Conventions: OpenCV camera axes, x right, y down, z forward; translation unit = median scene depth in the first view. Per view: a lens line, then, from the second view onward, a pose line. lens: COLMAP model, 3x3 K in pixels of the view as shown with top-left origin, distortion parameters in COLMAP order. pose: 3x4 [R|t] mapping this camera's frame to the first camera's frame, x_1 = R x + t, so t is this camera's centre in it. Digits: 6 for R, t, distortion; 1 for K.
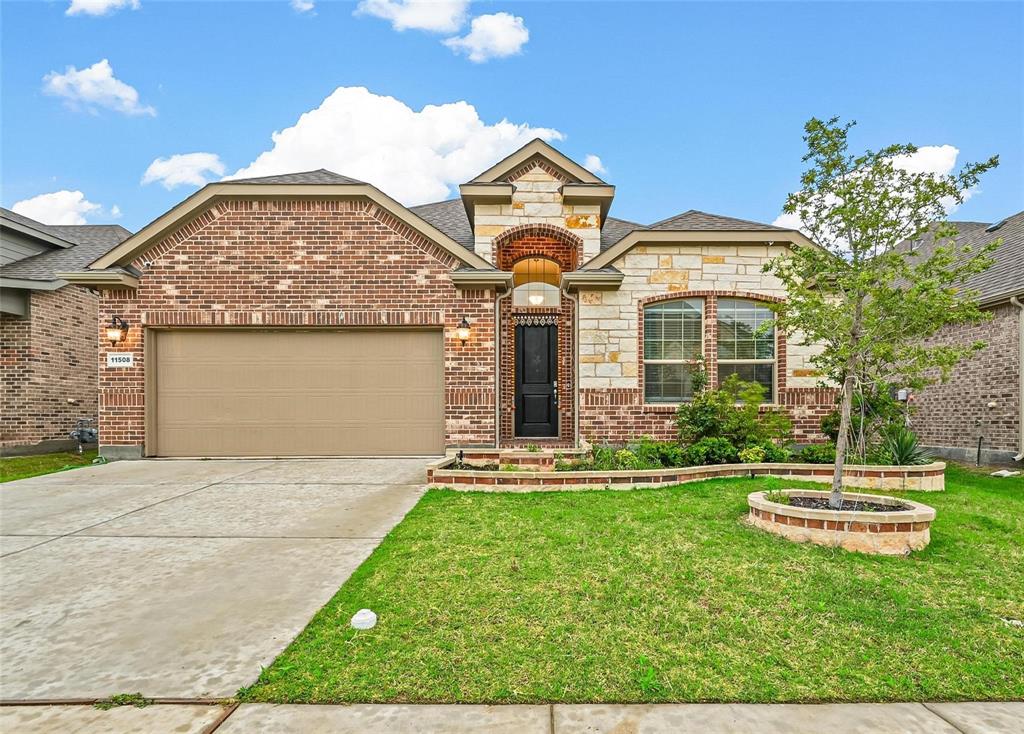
lens RADIAL K [[413.6, 0, 513.5], [0, 413.6, 418.6], [0, 0, 1]] dist [-0.000116, -0.000118]
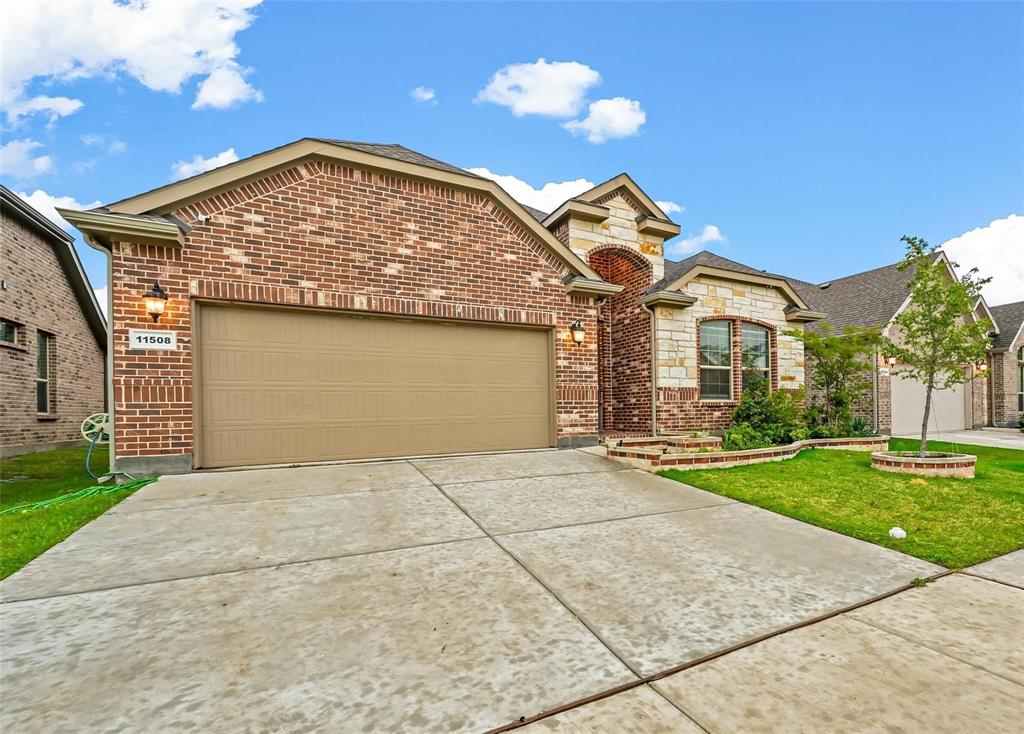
lens RADIAL K [[432.0, 0, 512.8], [0, 432.0, 411.8], [0, 0, 1]] dist [0.000370, -0.000051]
pose [[0.906348, -0.011629, 0.422373, -0.736245], [0.014682, 0.999884, -0.003977, -0.001134], [-0.422278, 0.009806, 0.906413, 0.030622]]
